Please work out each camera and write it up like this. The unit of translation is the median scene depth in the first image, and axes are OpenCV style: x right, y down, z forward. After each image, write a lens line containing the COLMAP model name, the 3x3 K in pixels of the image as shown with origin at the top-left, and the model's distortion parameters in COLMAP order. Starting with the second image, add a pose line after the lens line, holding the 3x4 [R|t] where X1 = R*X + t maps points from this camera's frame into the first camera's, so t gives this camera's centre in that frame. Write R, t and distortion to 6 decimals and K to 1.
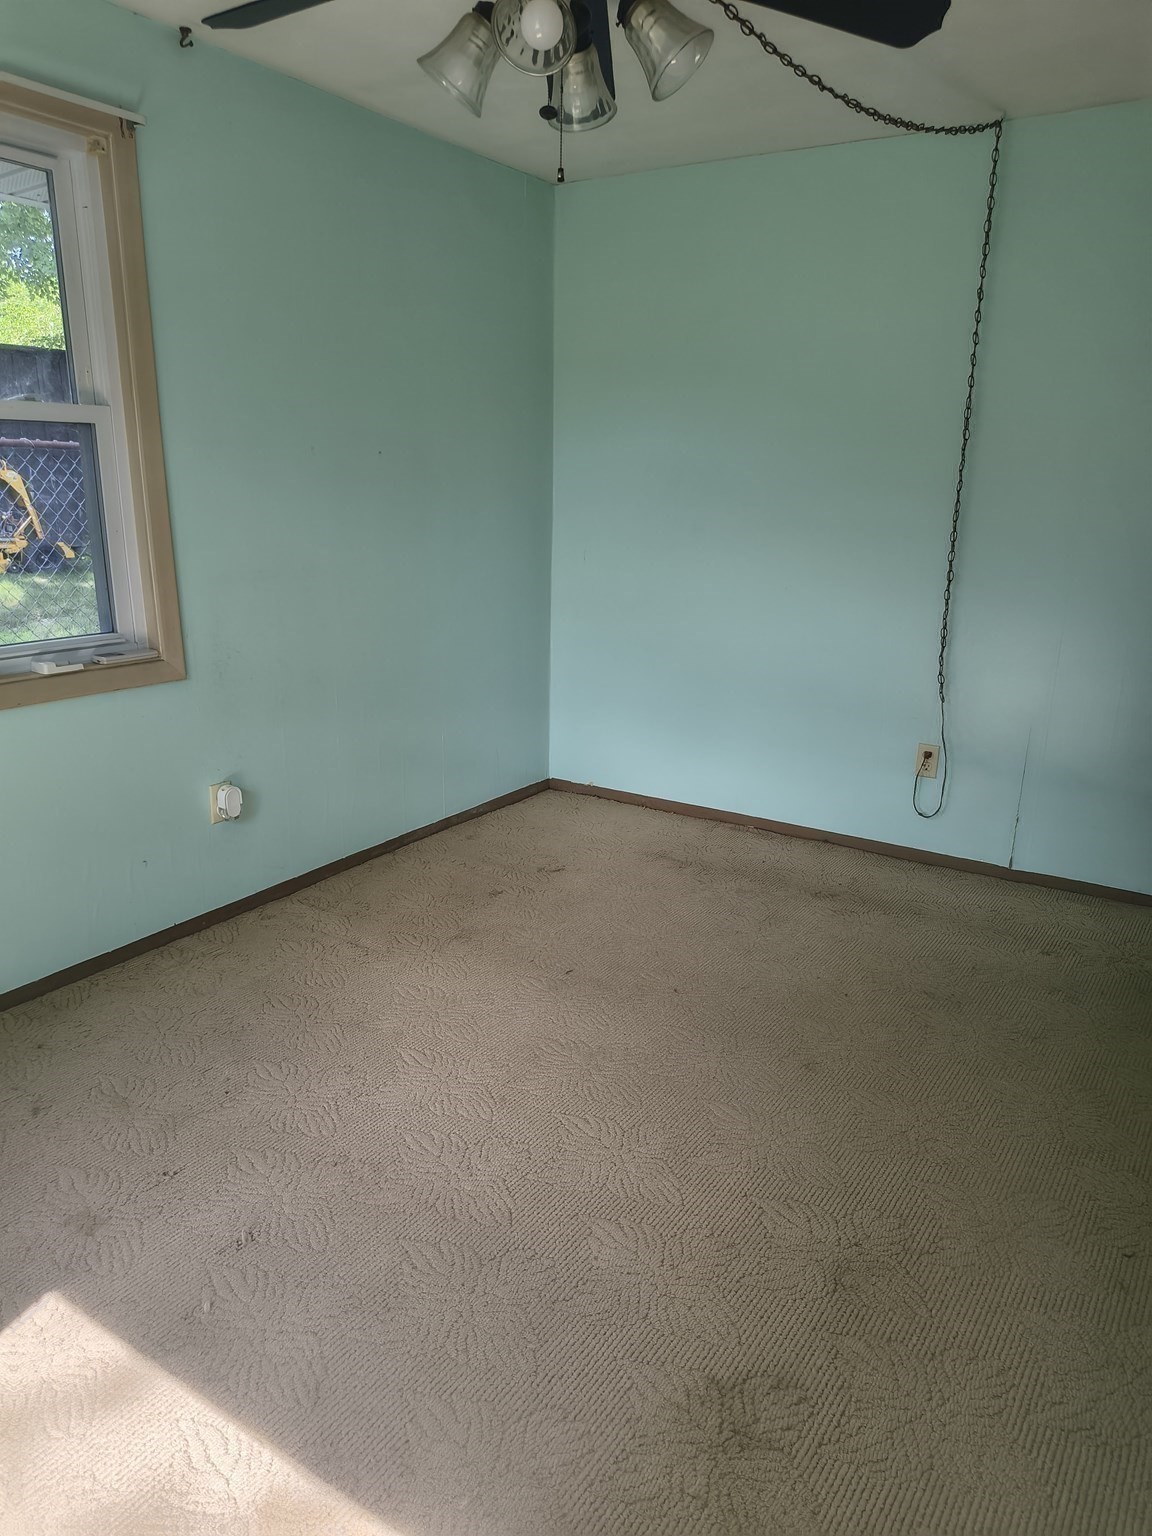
lens RADIAL K [[1050.2, 0, 577.3], [0, 1050.2, 766.2], [0, 0, 1]] dist [0.058030, -0.060828]
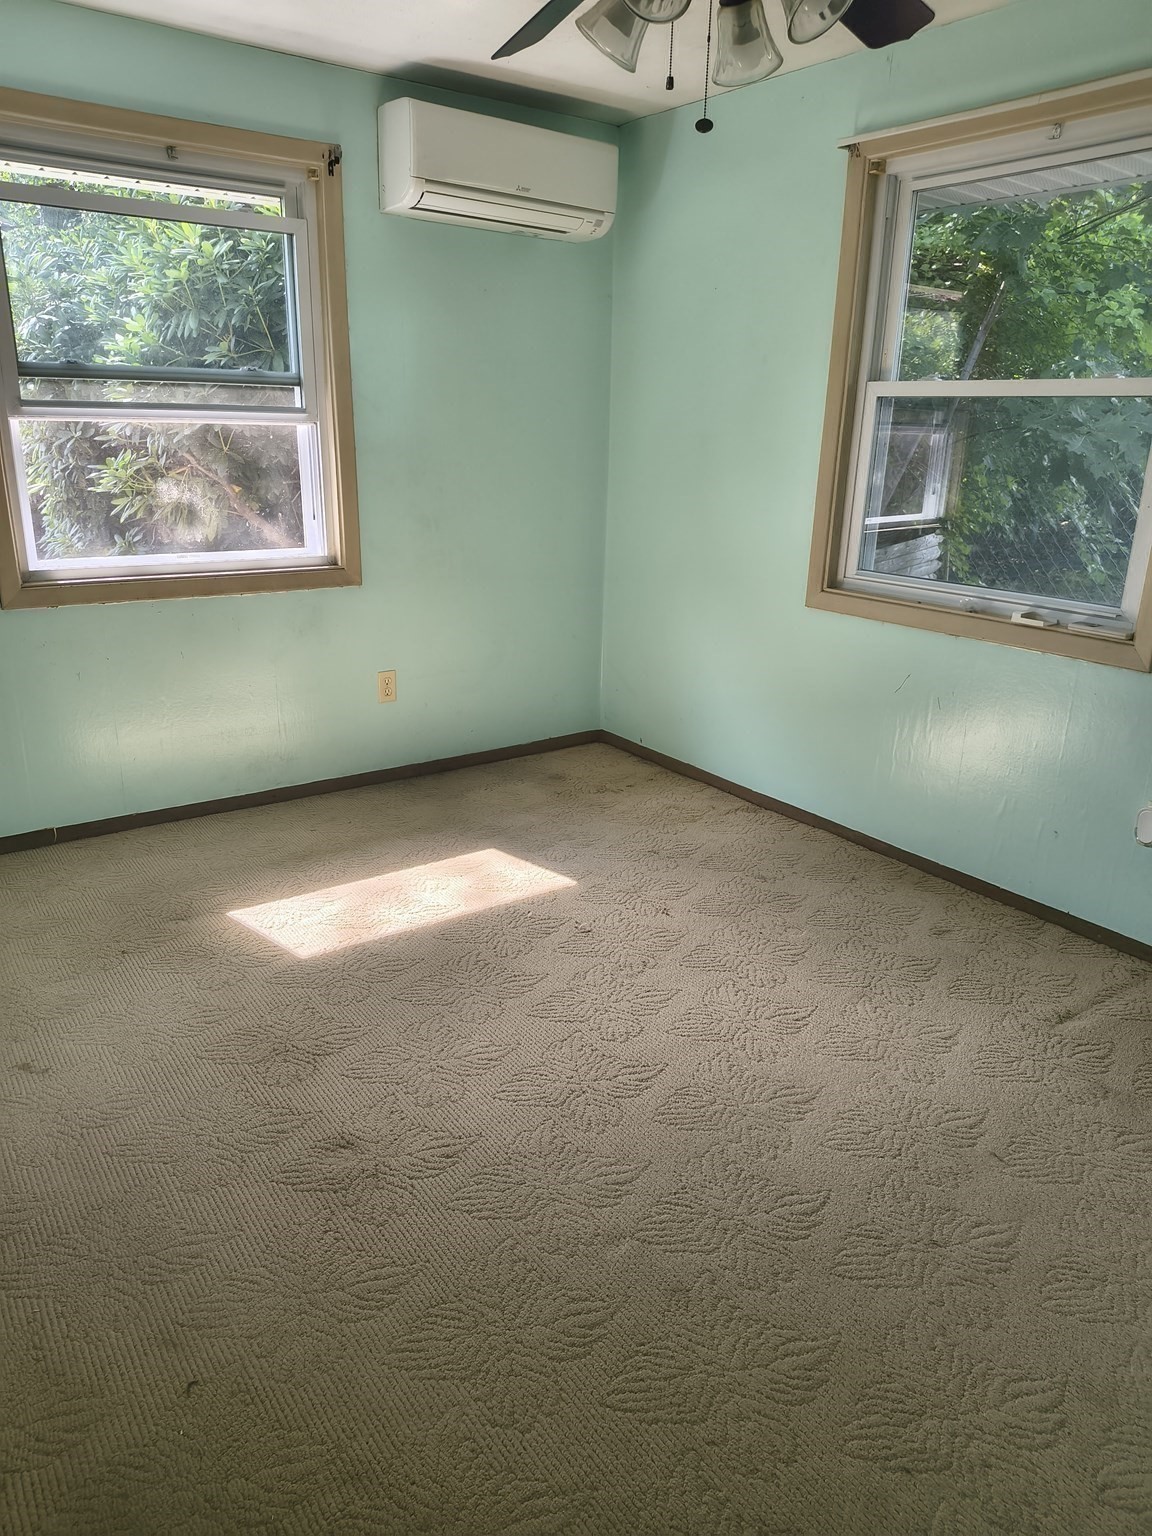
lens RADIAL K [[1050.2, 0, 577.3], [0, 1050.2, 766.2], [0, 0, 1]] dist [0.058030, -0.060828]
pose [[-0.363845, 0.274512, -0.890090, 0.737751], [-0.281613, 0.878447, 0.386037, -0.261611], [0.887869, 0.391119, -0.242313, 0.935815]]
